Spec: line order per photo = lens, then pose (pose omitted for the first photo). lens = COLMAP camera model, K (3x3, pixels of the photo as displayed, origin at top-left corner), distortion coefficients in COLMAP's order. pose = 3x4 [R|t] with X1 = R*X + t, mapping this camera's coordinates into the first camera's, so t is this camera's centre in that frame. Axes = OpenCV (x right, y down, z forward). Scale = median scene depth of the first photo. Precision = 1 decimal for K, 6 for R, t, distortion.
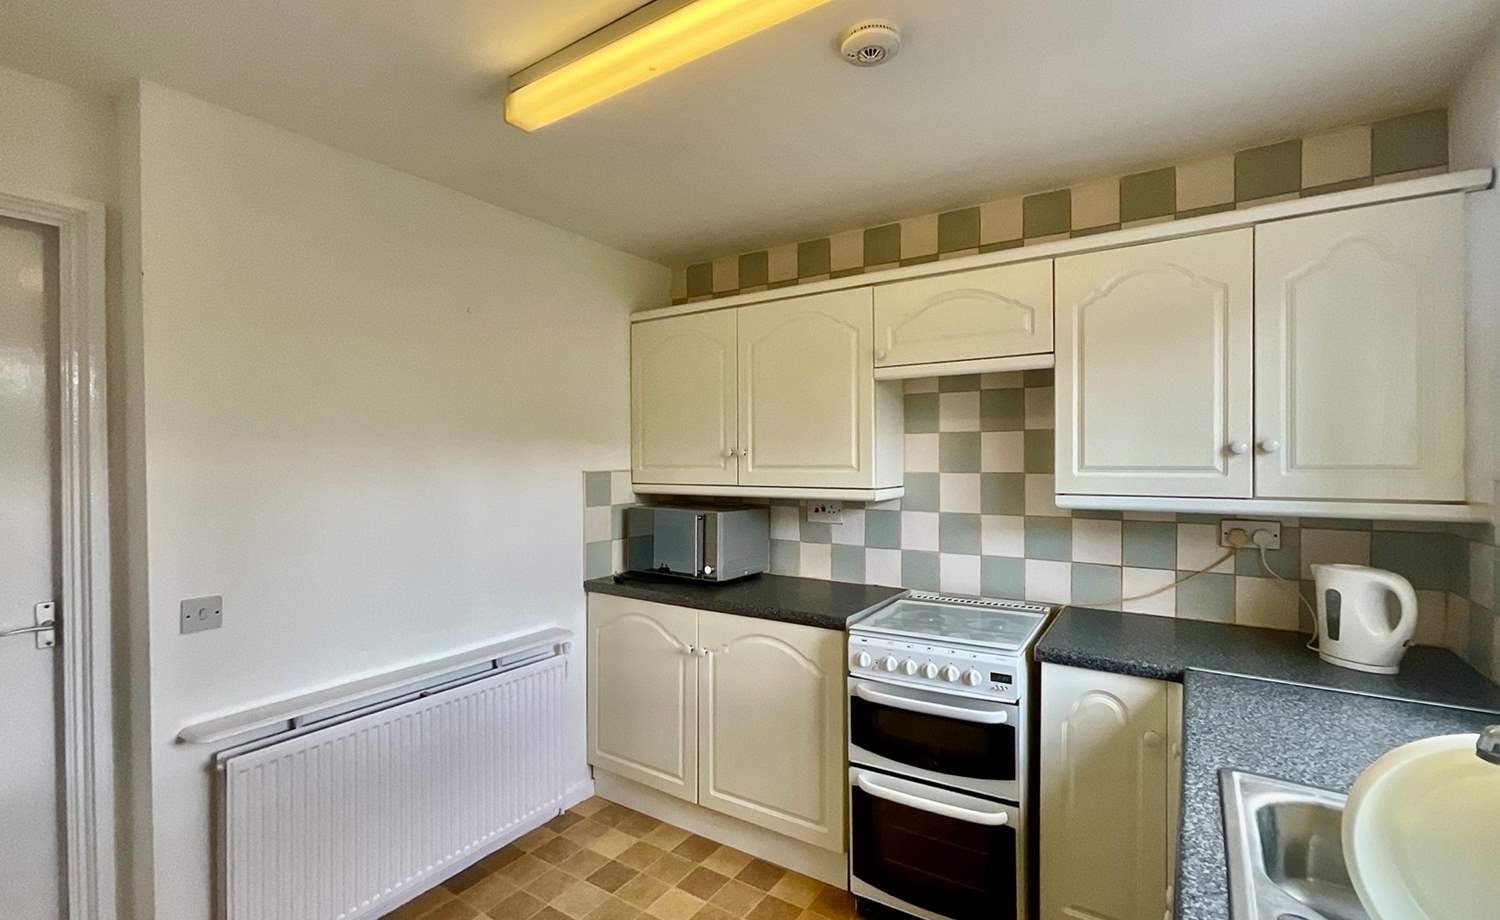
lens RADIAL K [[653.9, 0, 740.7], [0, 653.9, 462.9], [0, 0, 1]] dist [0.001051, 0.000137]
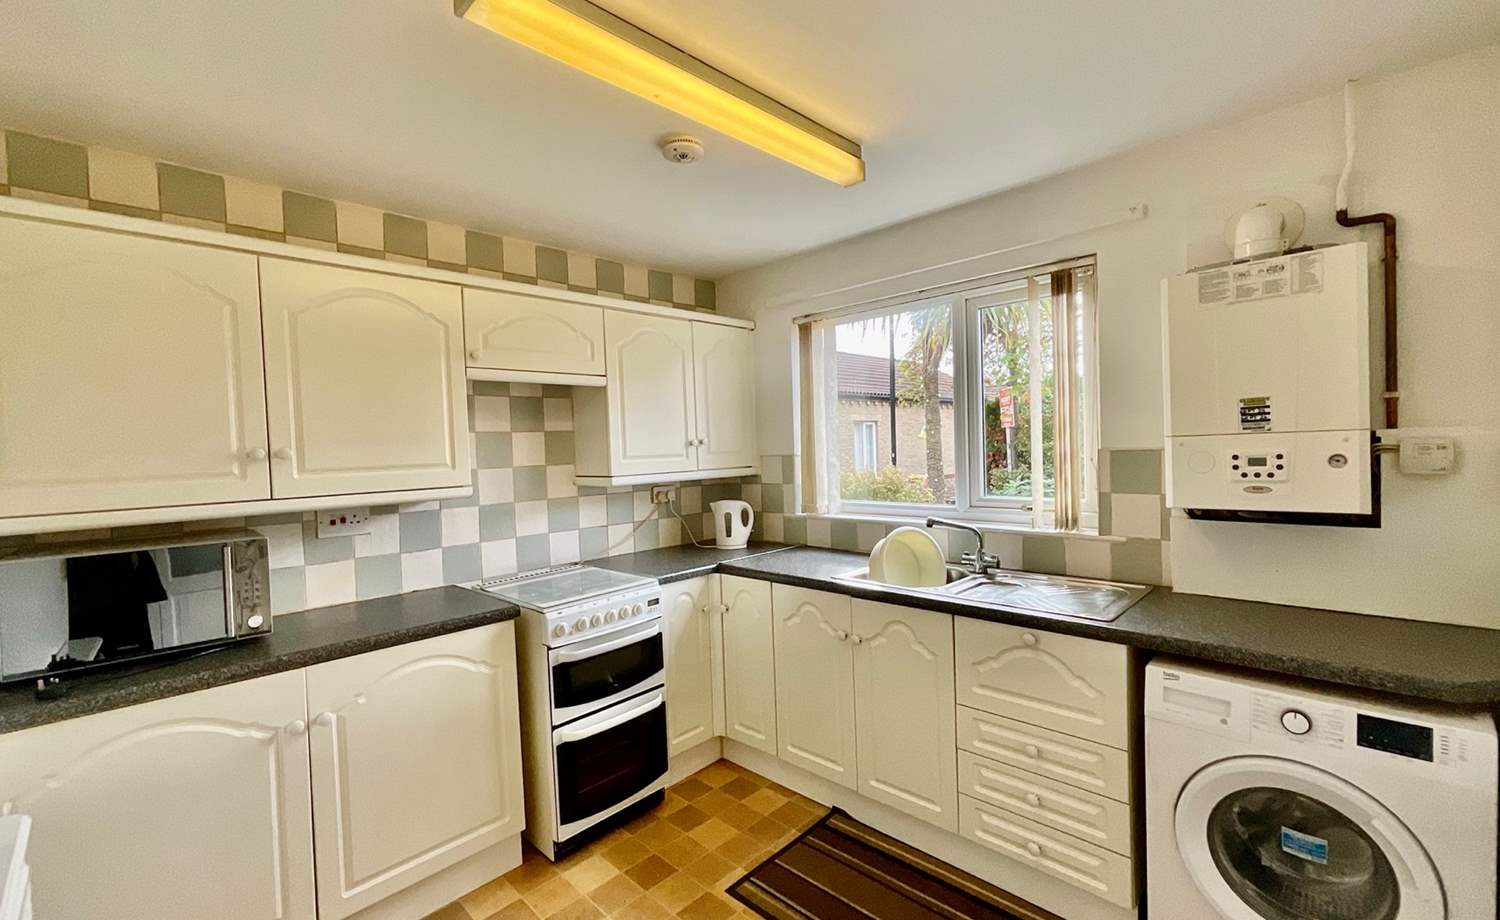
lens RADIAL K [[622.0, 0, 733.3], [0, 622.0, 460.1], [0, 0, 1]] dist [0.000000, -0.000005]
pose [[0.209966, -0.018930, 0.977525, -0.691192], [0.045187, 0.998932, 0.009639, 0.010171], [-0.976664, 0.042147, 0.210598, 0.410585]]
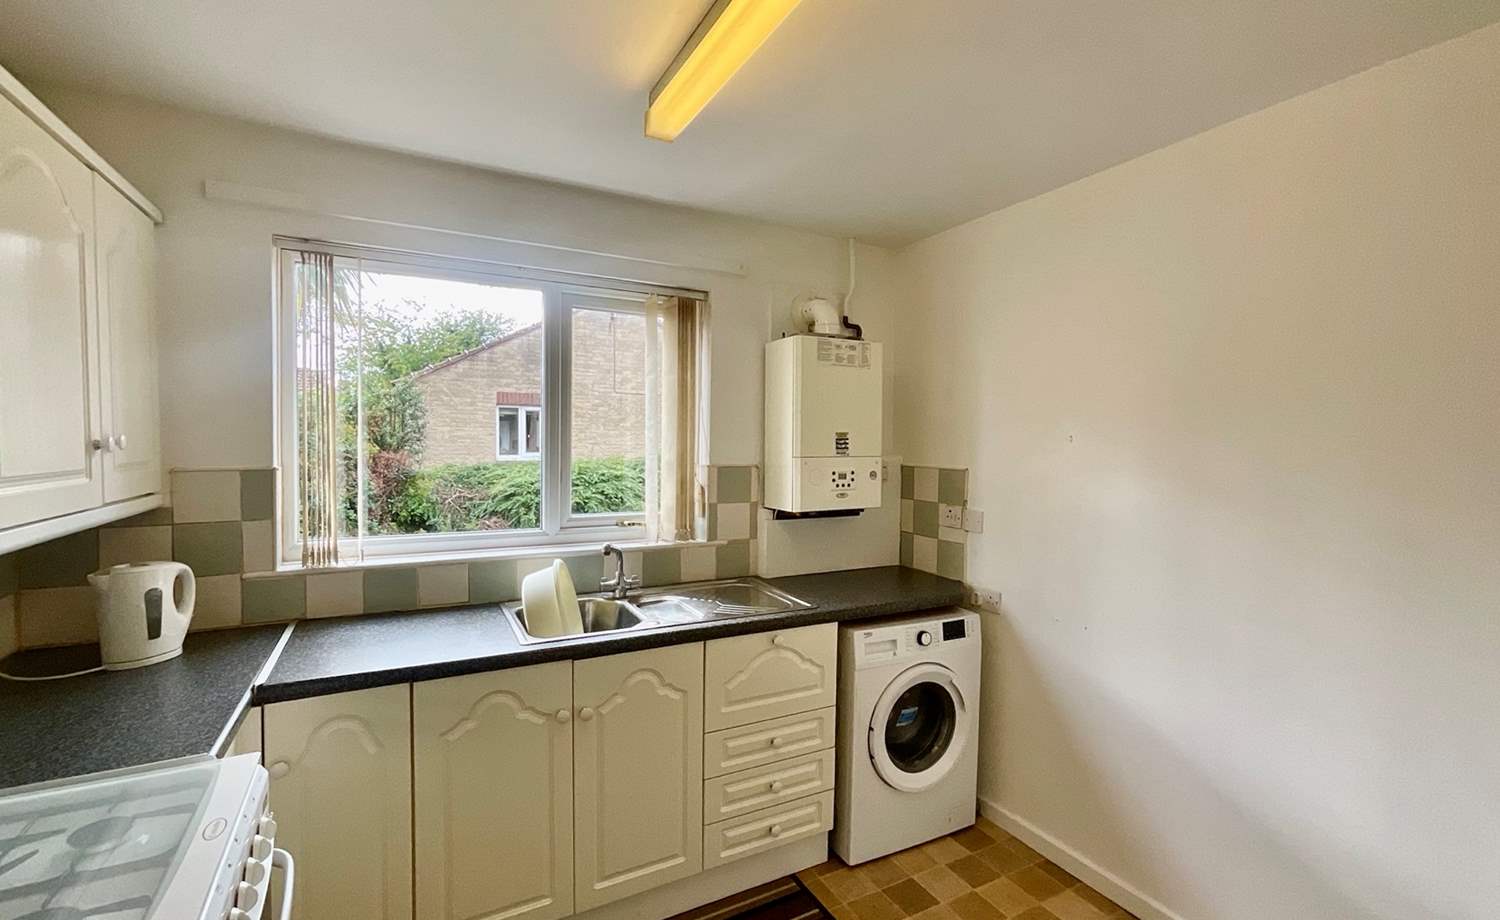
lens RADIAL K [[653.9, 0, 740.7], [0, 653.9, 462.9], [0, 0, 1]] dist [0.001051, 0.000137]
pose [[-0.874125, -0.016268, 0.485428, -0.245194], [0.004524, 0.999123, 0.041631, -0.023075], [-0.485680, 0.038587, -0.873285, 1.020420]]
